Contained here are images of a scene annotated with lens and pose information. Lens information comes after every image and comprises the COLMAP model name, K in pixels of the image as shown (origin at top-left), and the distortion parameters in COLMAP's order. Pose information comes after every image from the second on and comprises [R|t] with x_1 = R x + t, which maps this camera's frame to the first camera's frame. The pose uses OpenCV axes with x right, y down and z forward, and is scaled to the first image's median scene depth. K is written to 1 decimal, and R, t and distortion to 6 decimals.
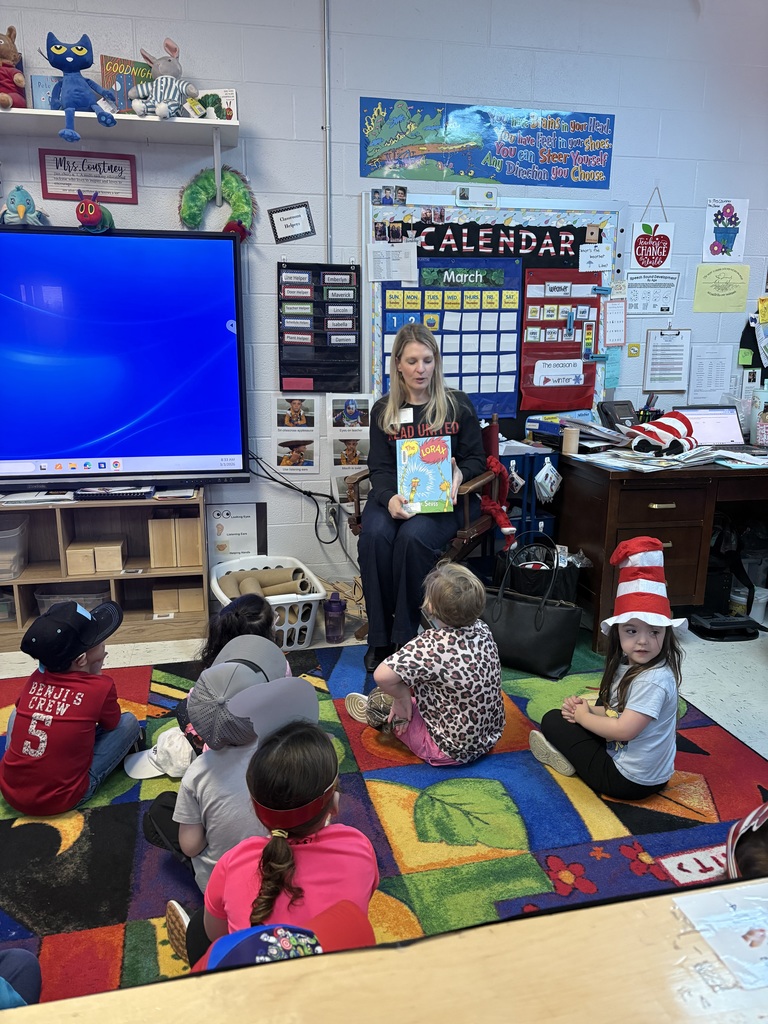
lens RADIAL K [[782.5, 0, 386.8], [0, 782.5, 516.6], [0, 0, 1]] dist [0.033051, -0.030342]
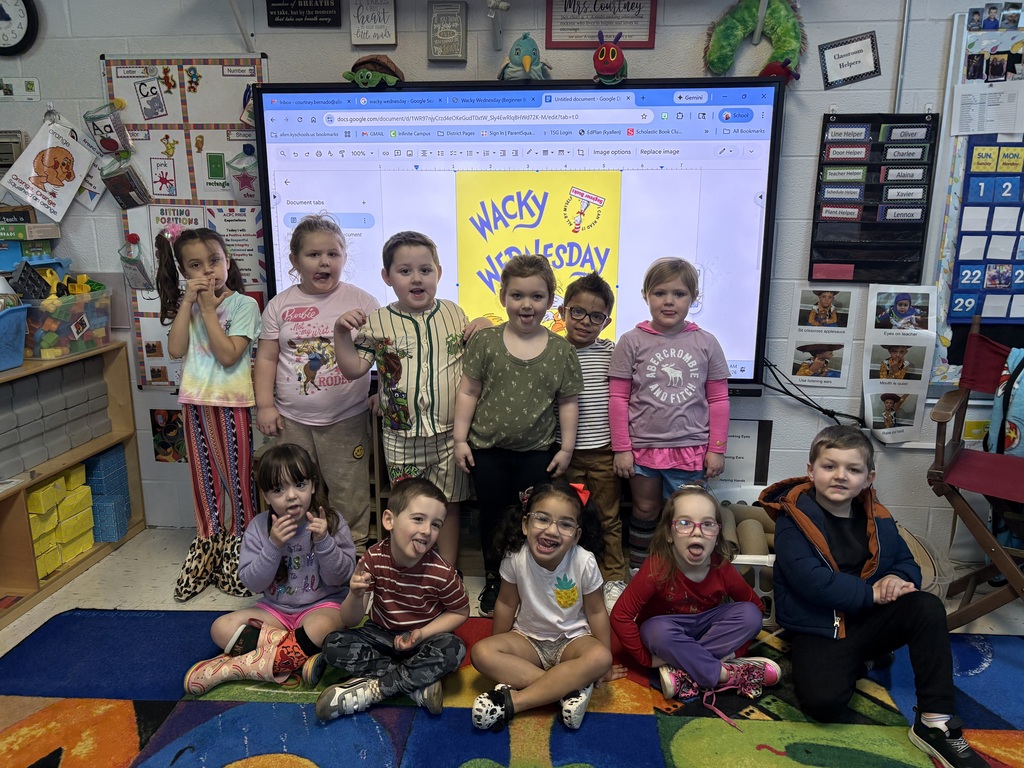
lens RADIAL K [[782.5, 0, 520.8], [0, 782.5, 389.5], [0, 0, 1]] dist [0.033051, -0.030342]
pose [[0.953641, 0.067587, -0.293260, -0.175321], [-0.065959, 0.997703, 0.015448, -0.046770], [0.293631, 0.004611, 0.955908, 0.175859]]
